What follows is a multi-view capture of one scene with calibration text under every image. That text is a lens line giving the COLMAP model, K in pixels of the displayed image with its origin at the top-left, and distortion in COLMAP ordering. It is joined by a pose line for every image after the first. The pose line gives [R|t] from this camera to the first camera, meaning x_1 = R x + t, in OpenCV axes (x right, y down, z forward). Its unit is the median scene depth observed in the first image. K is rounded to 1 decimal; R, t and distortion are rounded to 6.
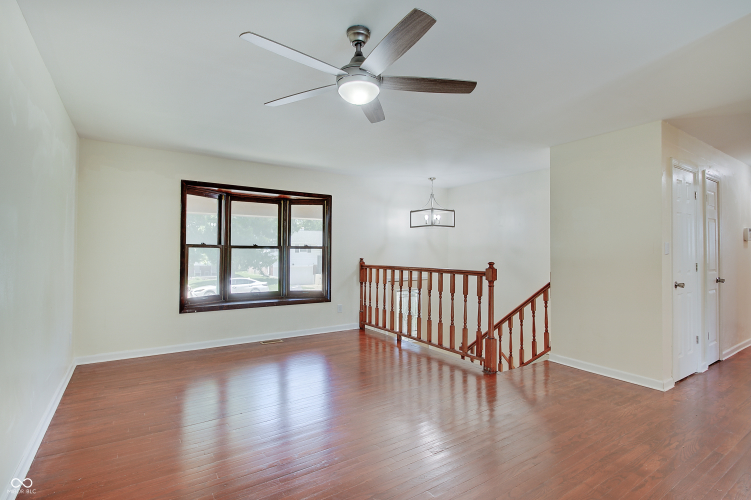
lens RADIAL K [[361.9, 0, 359.2], [0, 361.9, 247.1], [0, 0, 1]] dist [0.008177, -0.005529]
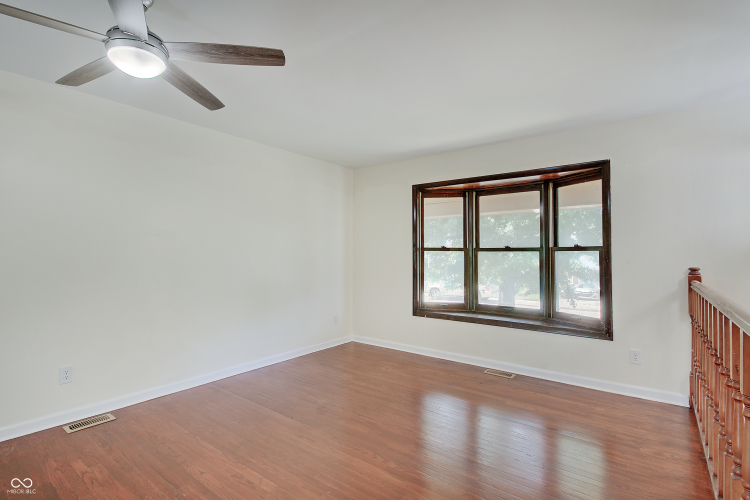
lens RADIAL K [[361.4, 0, 373.8], [0, 361.4, 249.5], [0, 0, 1]] dist [0.008177, -0.005529]
pose [[0.343713, -0.015198, -0.938952, 0.361001], [0.011747, 0.999860, -0.011884, 0.005876], [0.939001, -0.006945, 0.343843, 0.458650]]
